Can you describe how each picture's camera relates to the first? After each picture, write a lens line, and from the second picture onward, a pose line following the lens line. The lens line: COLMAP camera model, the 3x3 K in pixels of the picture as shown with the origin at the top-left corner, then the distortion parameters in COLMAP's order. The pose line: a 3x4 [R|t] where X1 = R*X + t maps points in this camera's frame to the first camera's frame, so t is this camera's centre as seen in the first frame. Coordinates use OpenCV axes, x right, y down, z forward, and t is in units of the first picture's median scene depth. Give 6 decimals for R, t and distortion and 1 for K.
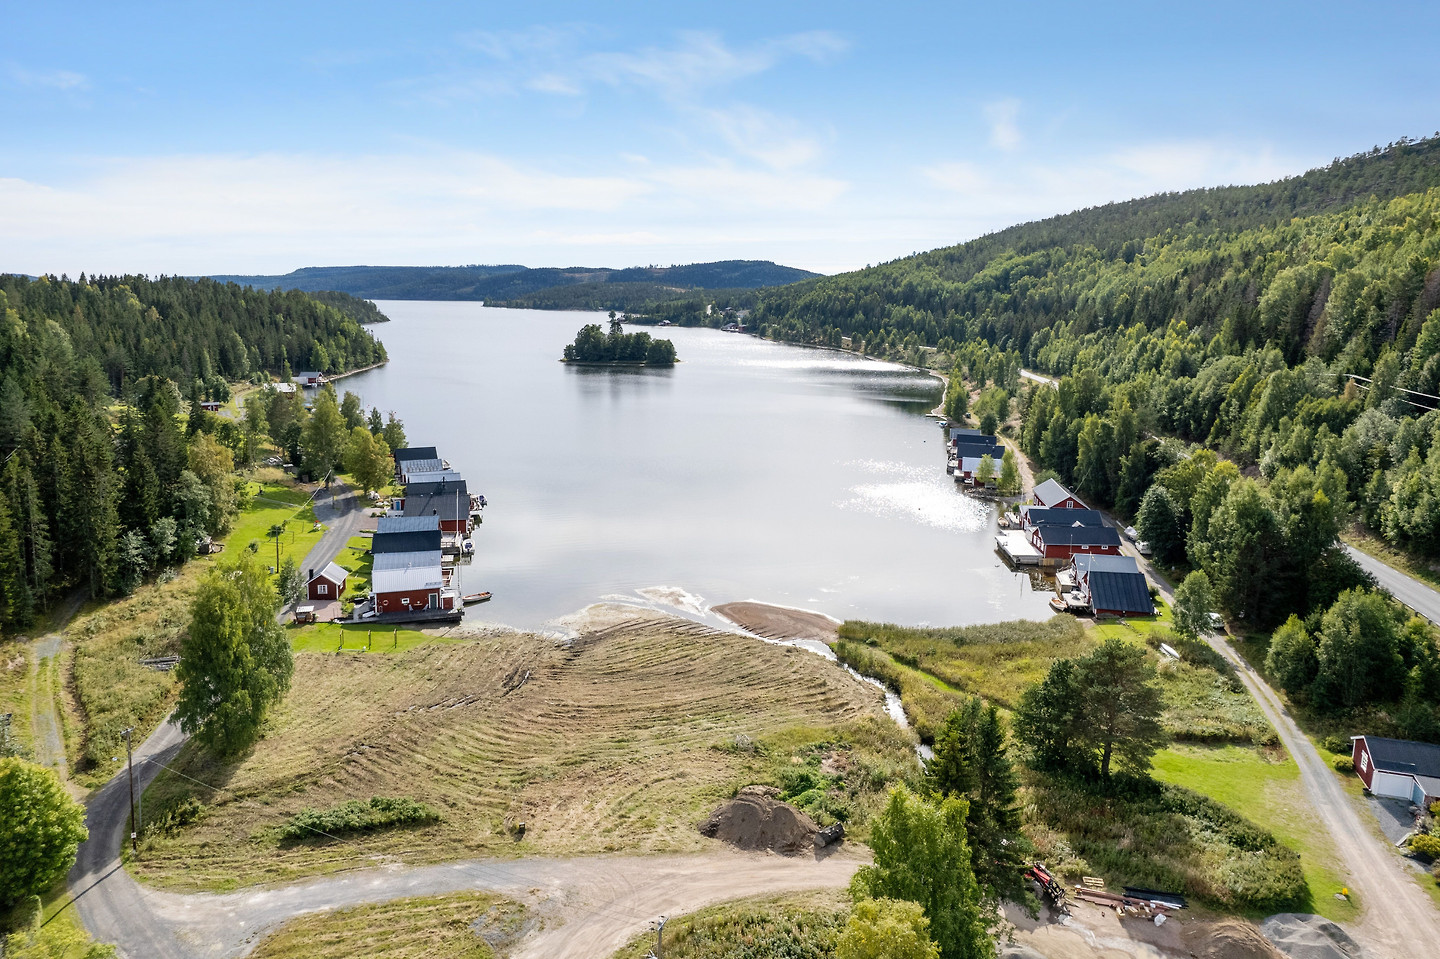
lens RADIAL K [[895.4, 0, 720.0], [0, 895.4, 479.5], [0, 0, 1]] dist [-0.073423, 0.070064]
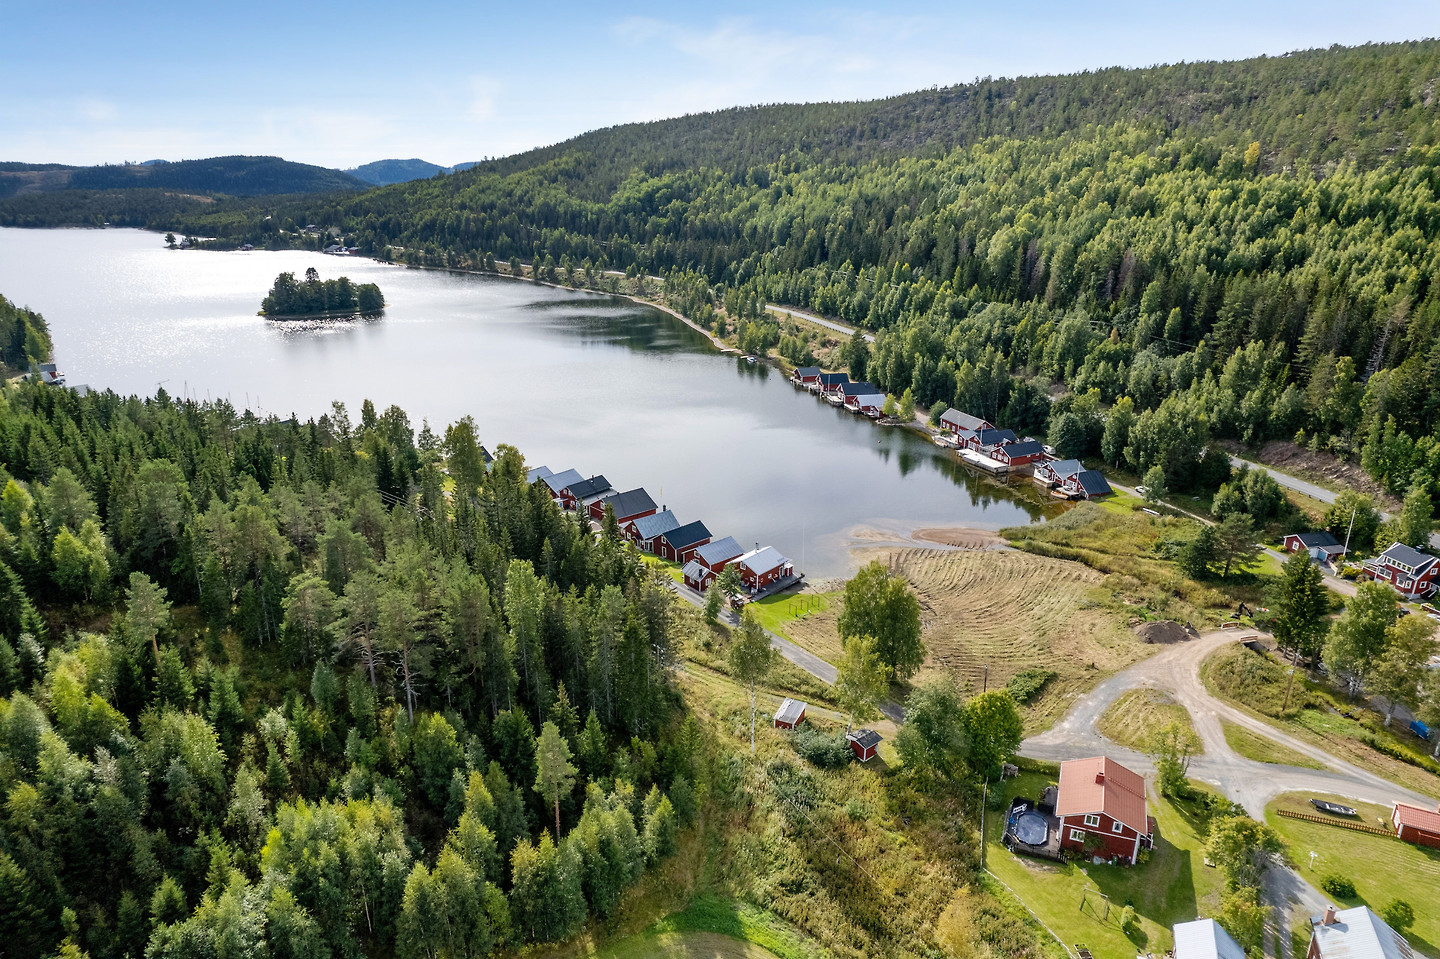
lens RADIAL K [[963.0, 0, 676.5], [0, 963.0, 474.9], [0, 0, 1]] dist [-0.088012, 0.095510]
pose [[0.860341, -0.151100, 0.486809, -0.301031], [0.099617, 0.986479, 0.130138, -0.054636], [-0.499891, -0.063468, 0.863760, -0.039726]]
